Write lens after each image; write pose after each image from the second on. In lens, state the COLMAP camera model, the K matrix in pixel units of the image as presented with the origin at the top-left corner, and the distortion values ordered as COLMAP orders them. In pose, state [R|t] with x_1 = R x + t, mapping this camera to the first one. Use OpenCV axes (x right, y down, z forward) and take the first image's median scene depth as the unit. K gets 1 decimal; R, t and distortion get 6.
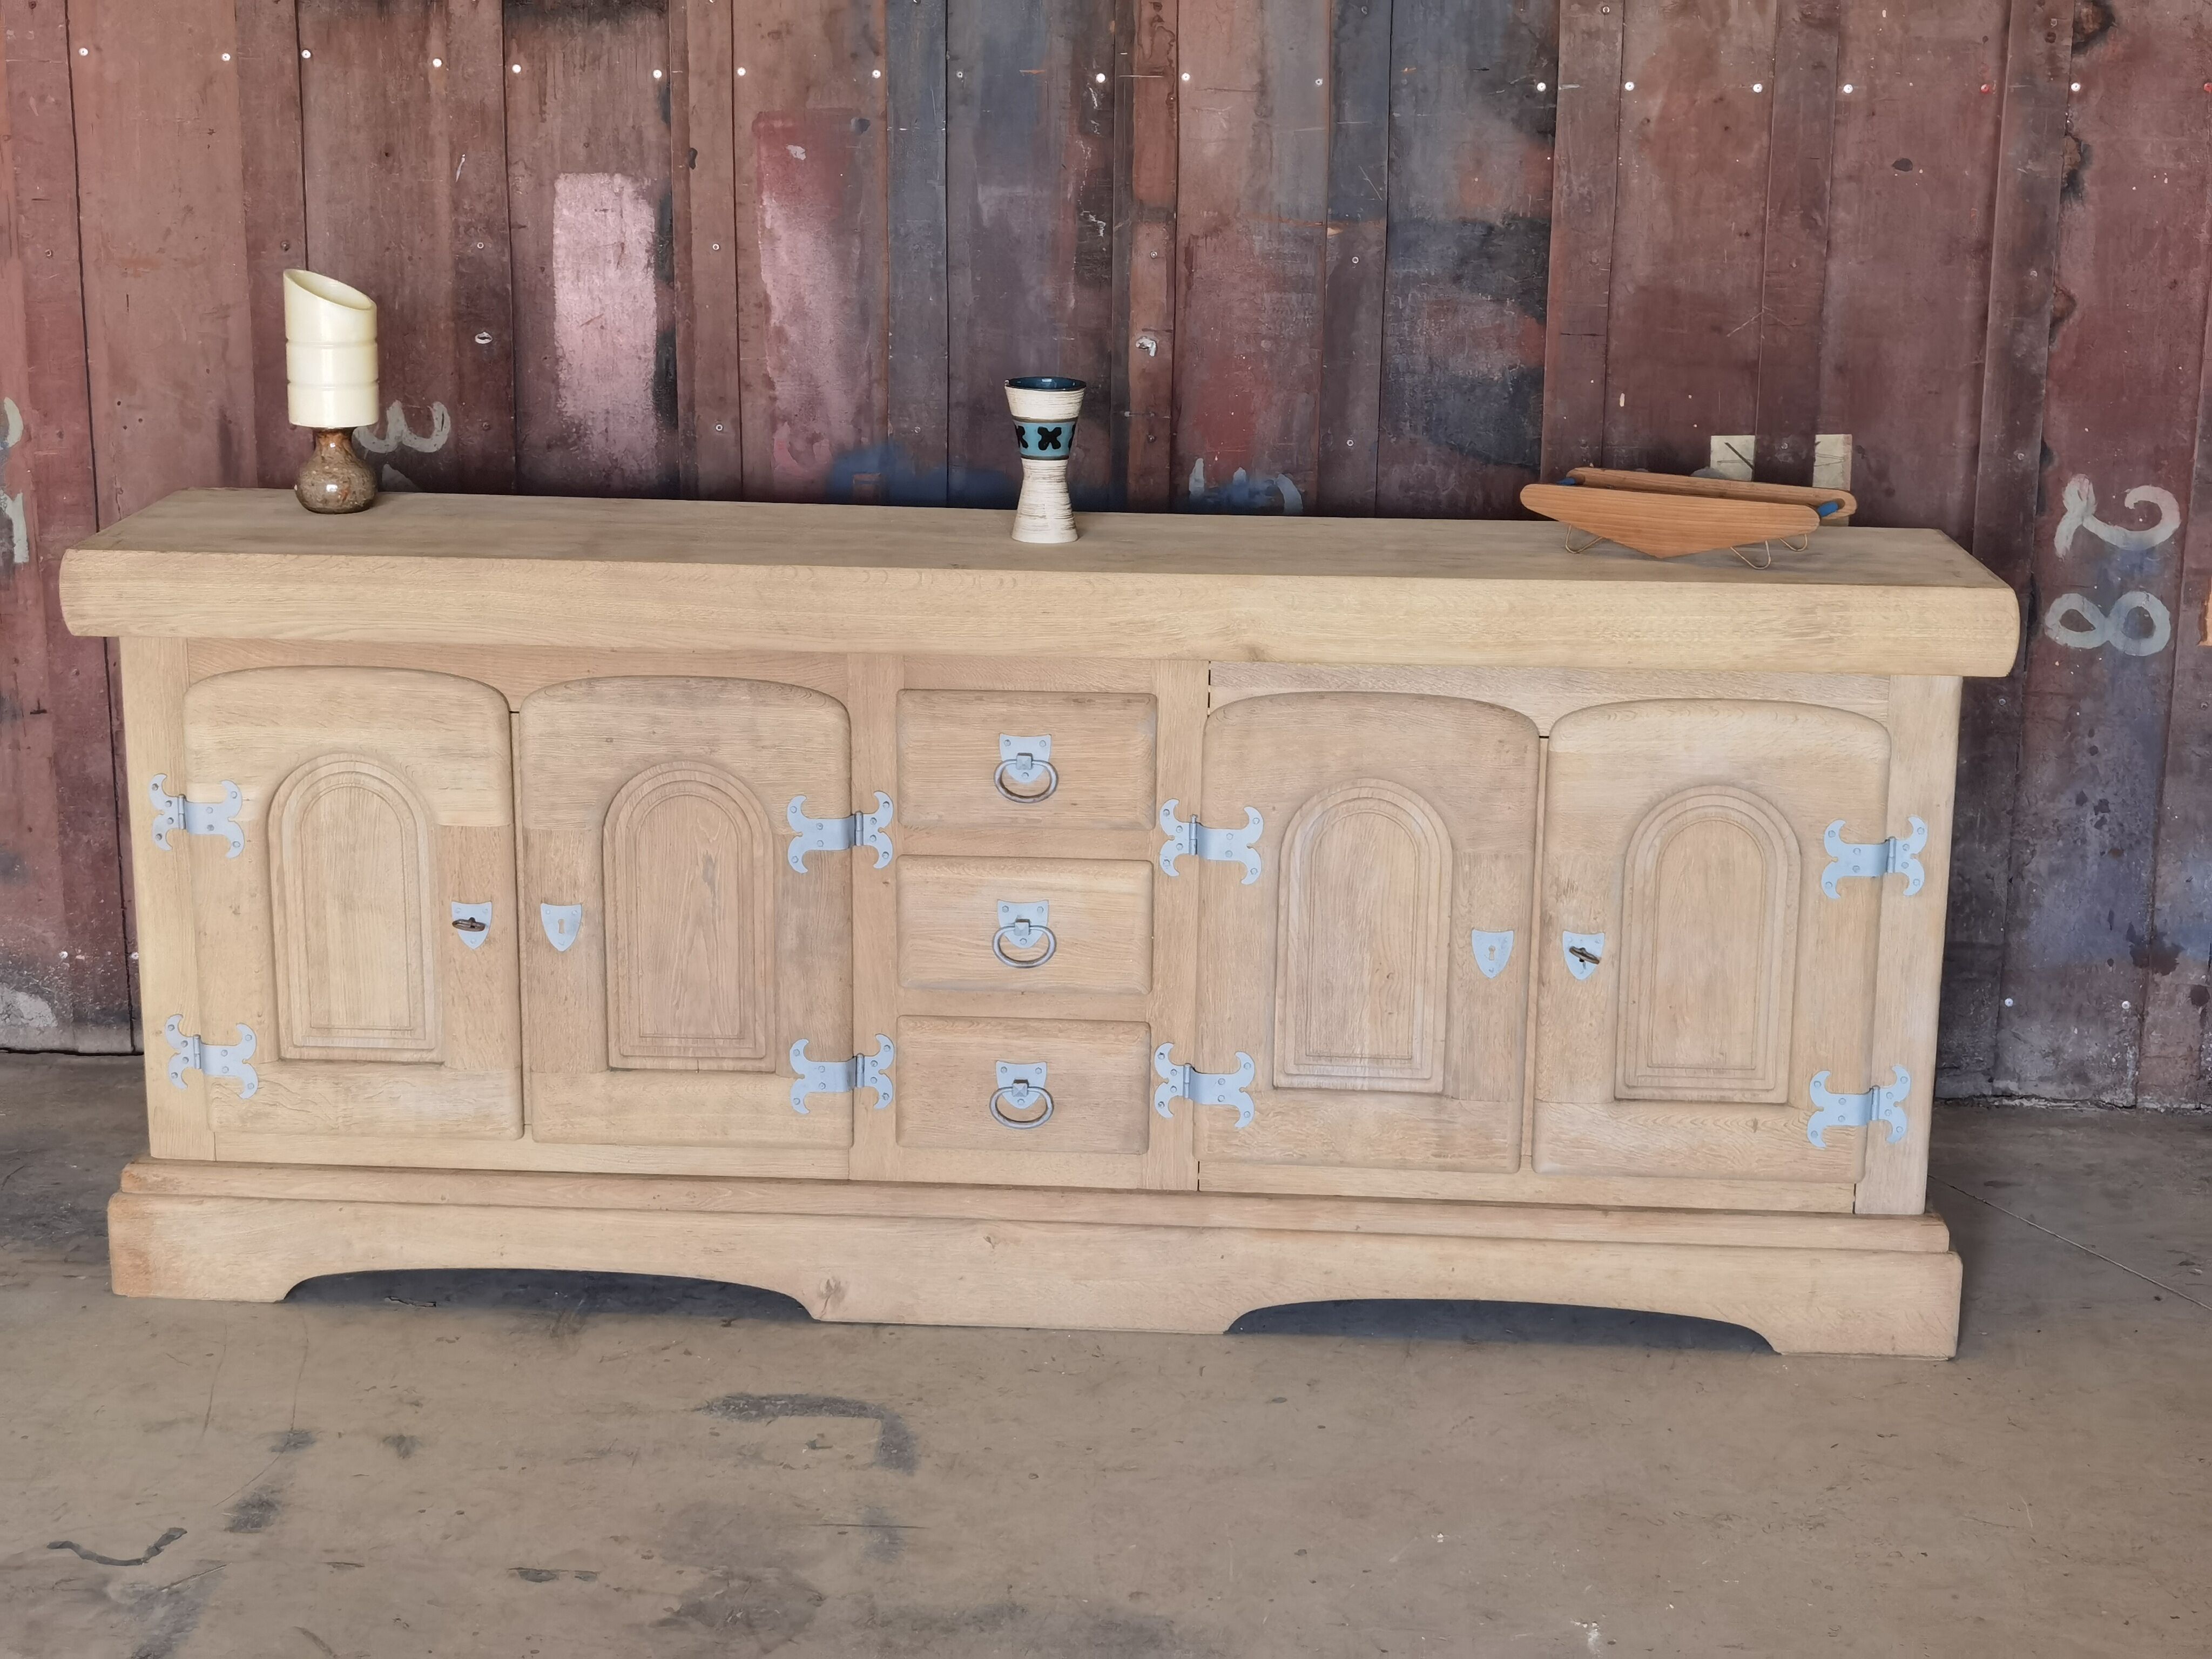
lens RADIAL K [[3452.6, 0, 1106.0], [0, 3452.6, 829.5], [0, 0, 1]] dist [0.117377, -0.706050]
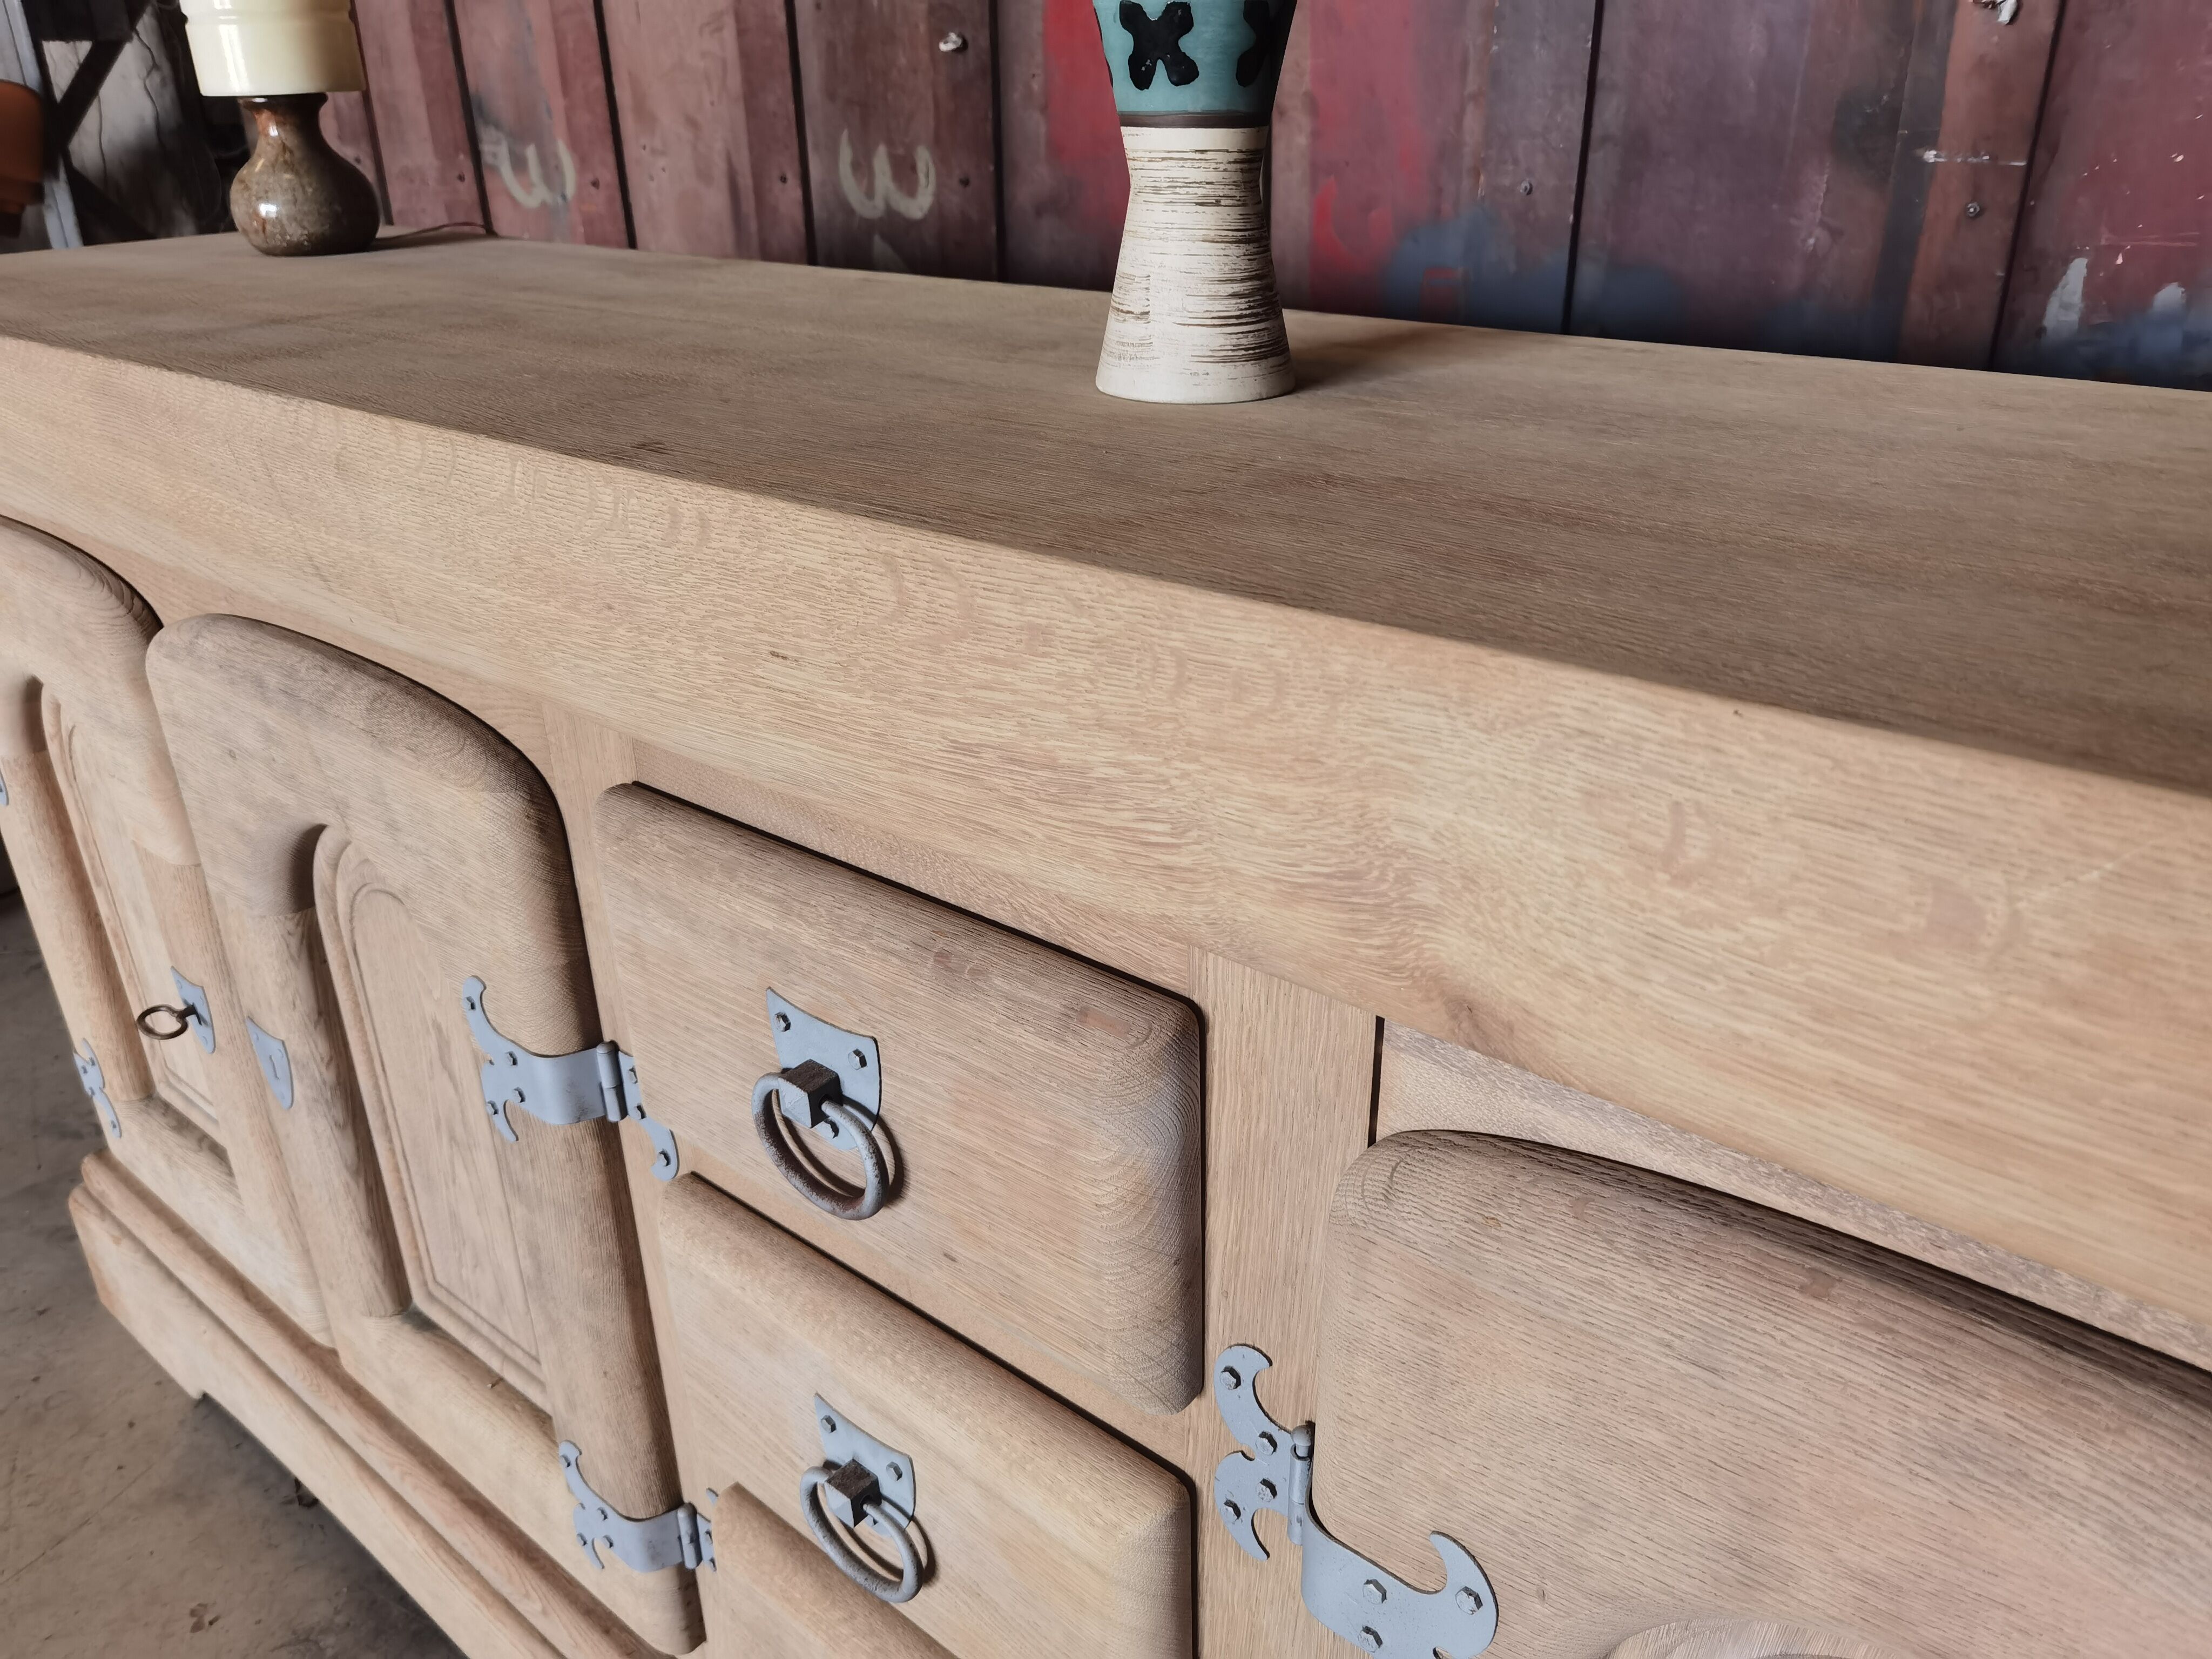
lens RADIAL K [[1626.8, 0, 1106.0], [0, 1626.8, 829.5], [0, 0, 1]] dist [0.016406, 0.000330]
pose [[0.802928, 0.228703, -0.550456, 0.072333], [-0.121878, 0.966946, 0.223967, -0.076784], [0.583483, -0.112741, 0.804262, 0.858383]]
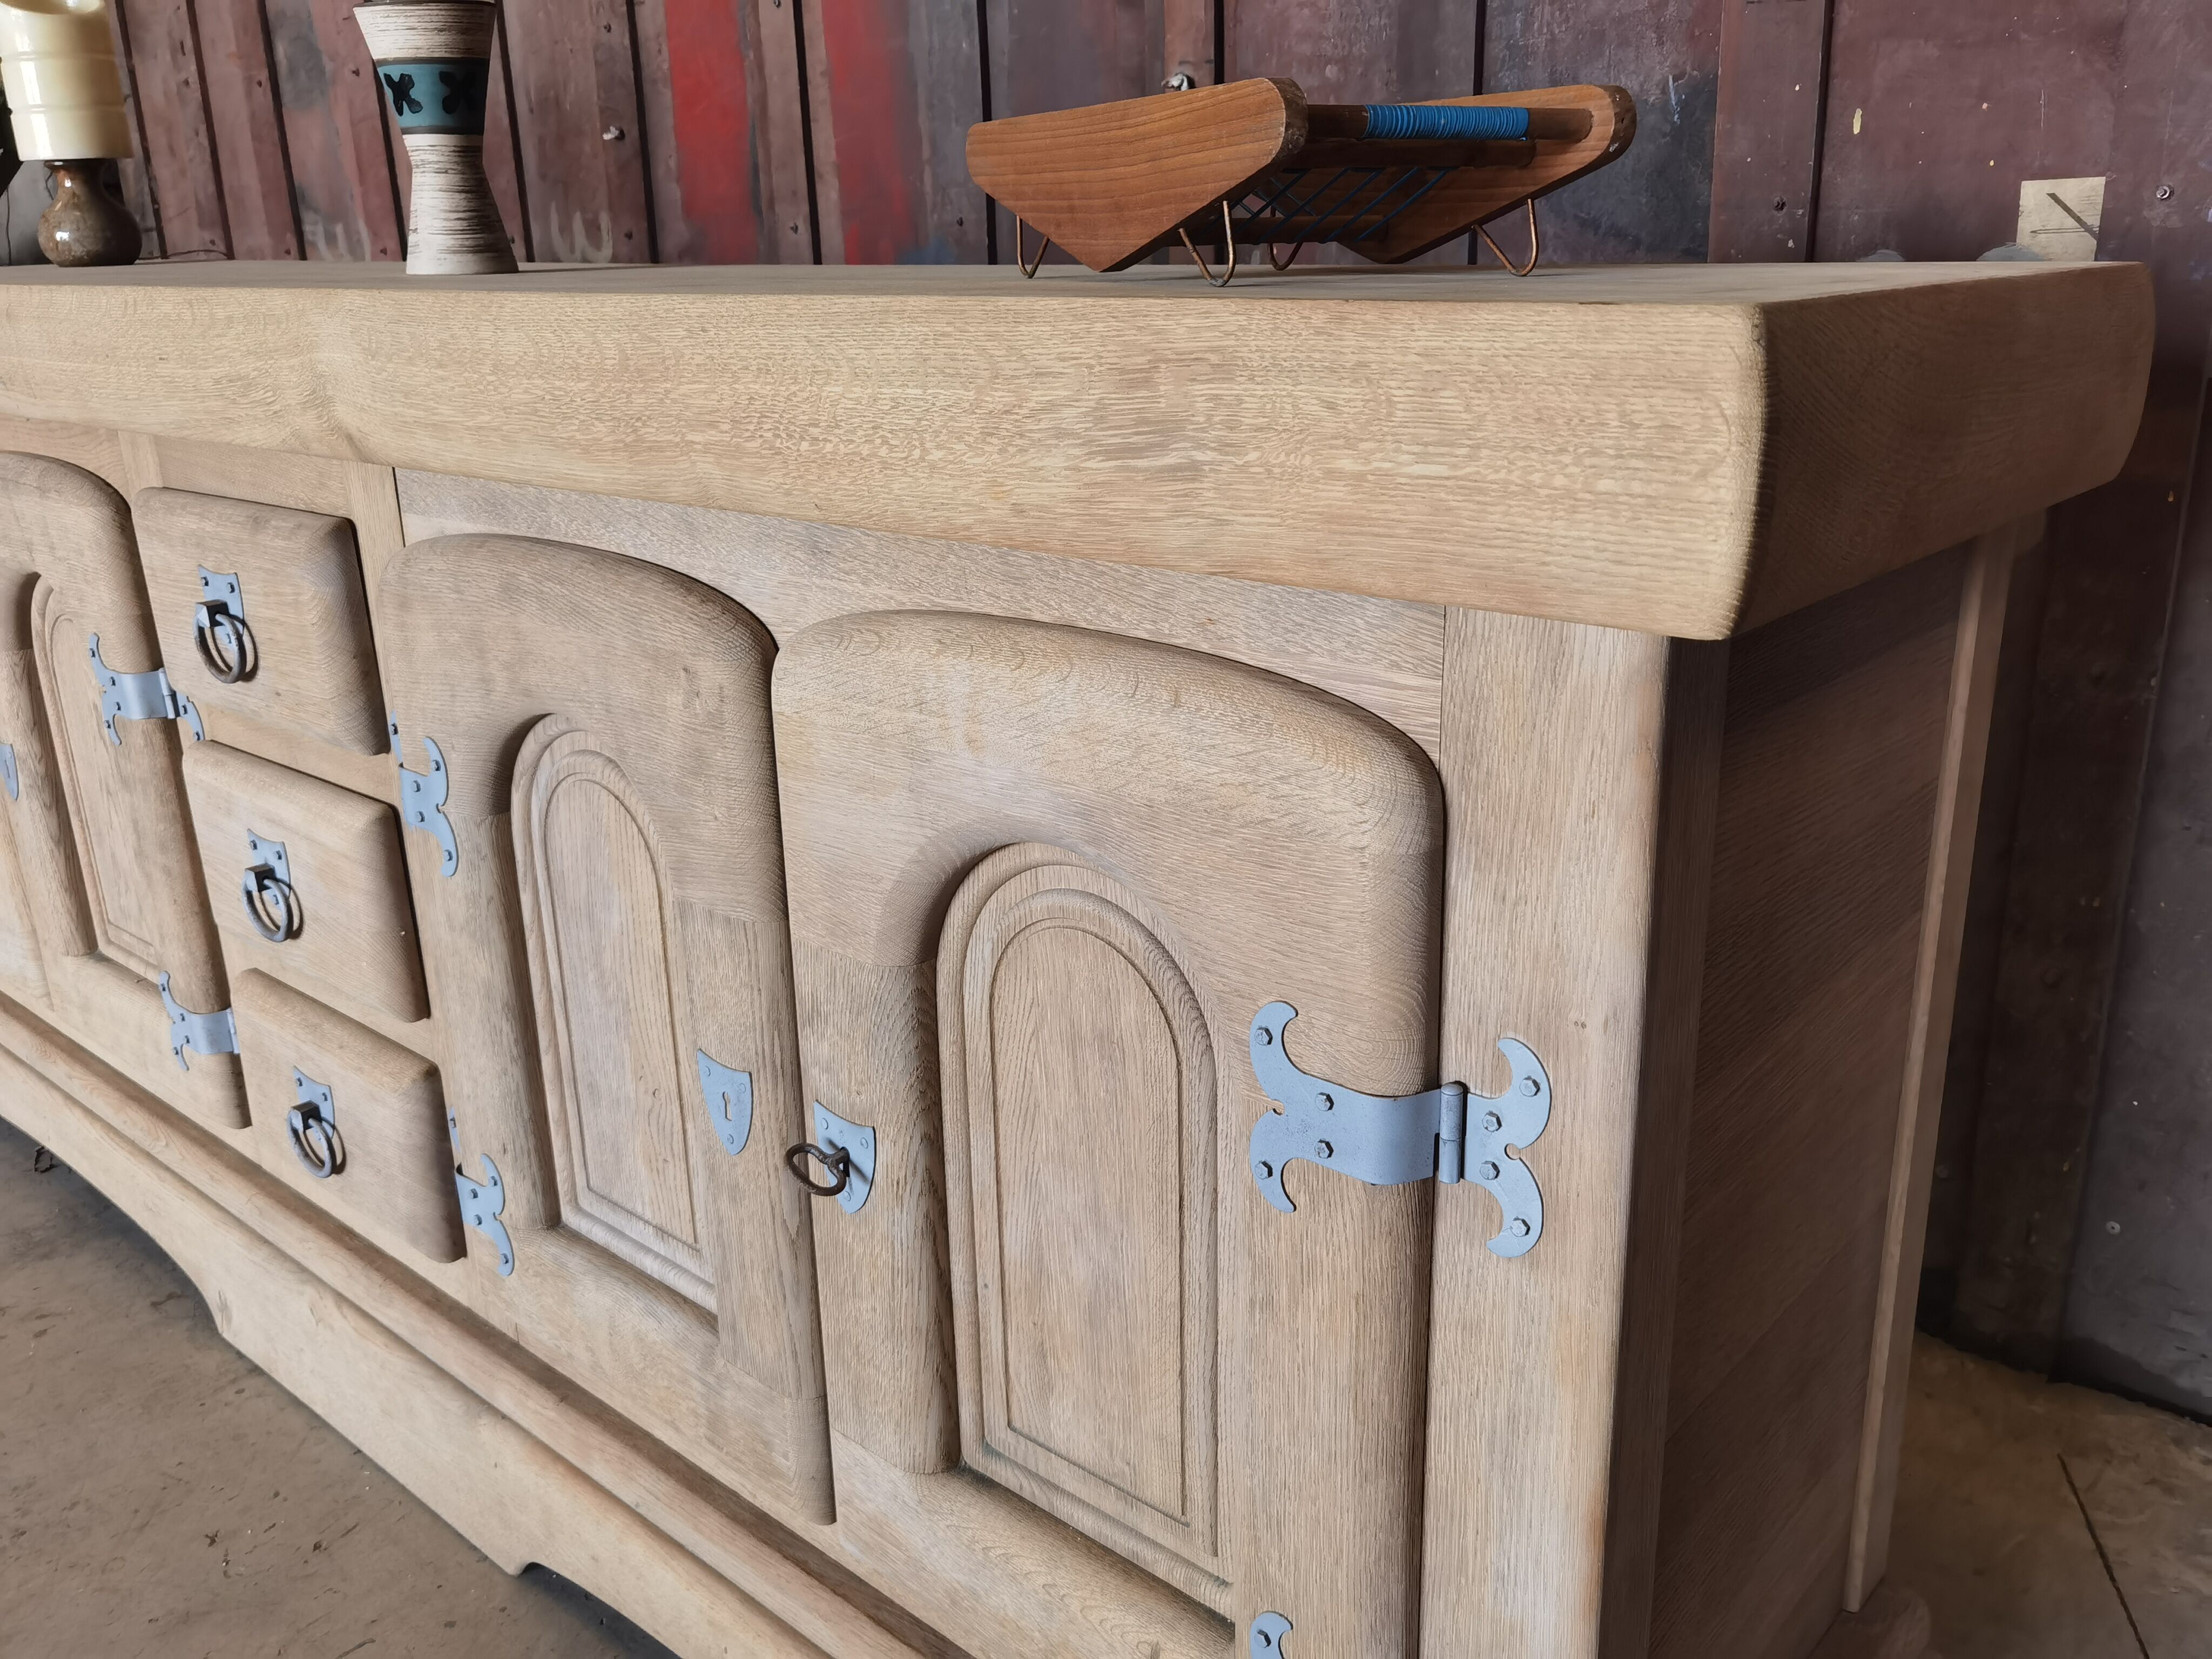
lens RADIAL K [[1838.5, 0, 1106.0], [0, 1838.5, 829.5], [0, 0, 1]] dist [0.012077, 0.009969]
pose [[0.783662, 0.167377, -0.598213, 0.291341], [-0.118793, 0.985622, 0.120153, -0.038450], [0.609723, -0.023096, 0.792278, 0.799042]]
